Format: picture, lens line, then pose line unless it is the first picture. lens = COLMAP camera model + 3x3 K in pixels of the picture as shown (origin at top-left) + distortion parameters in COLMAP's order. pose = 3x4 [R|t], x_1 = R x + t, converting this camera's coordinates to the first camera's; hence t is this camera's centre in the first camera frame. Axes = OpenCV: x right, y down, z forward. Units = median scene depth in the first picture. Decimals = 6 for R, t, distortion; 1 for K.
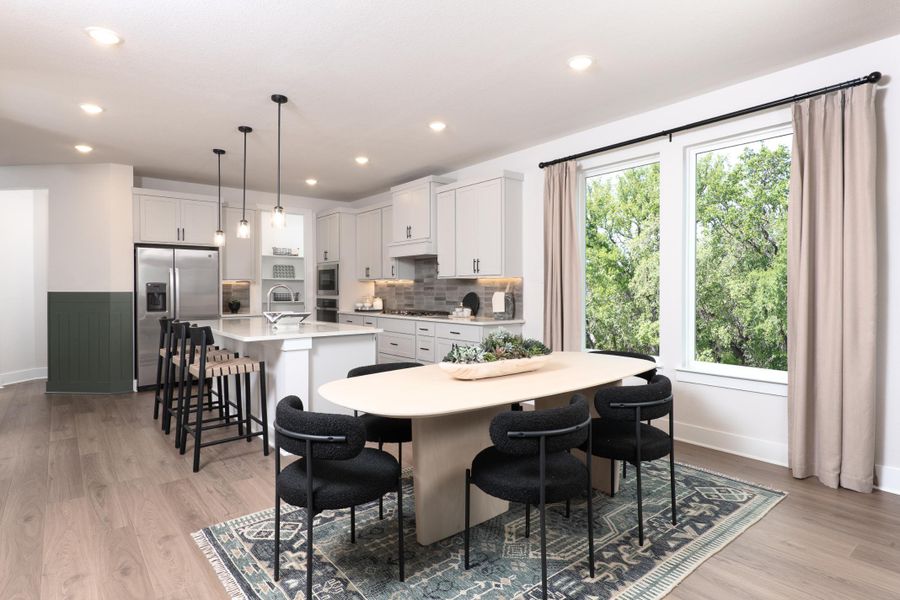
lens RADIAL K [[486.4, 0, 447.8], [0, 486.4, 298.2], [0, 0, 1]] dist [0.001919, -0.000866]
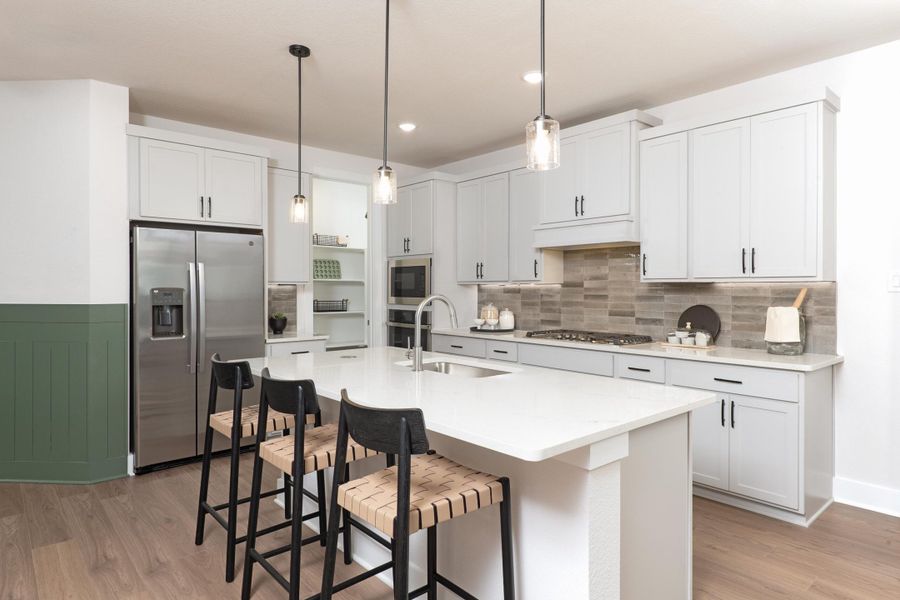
lens RADIAL K [[512.0, 0, 452.3], [0, 512.0, 296.1], [0, 0, 1]] dist [-0.031486, 0.001616]
pose [[0.999444, 0.001631, 0.033292, -0.259686], [-0.001460, 0.999986, -0.005170, -0.017862], [-0.033300, 0.005119, 0.999432, 0.356786]]
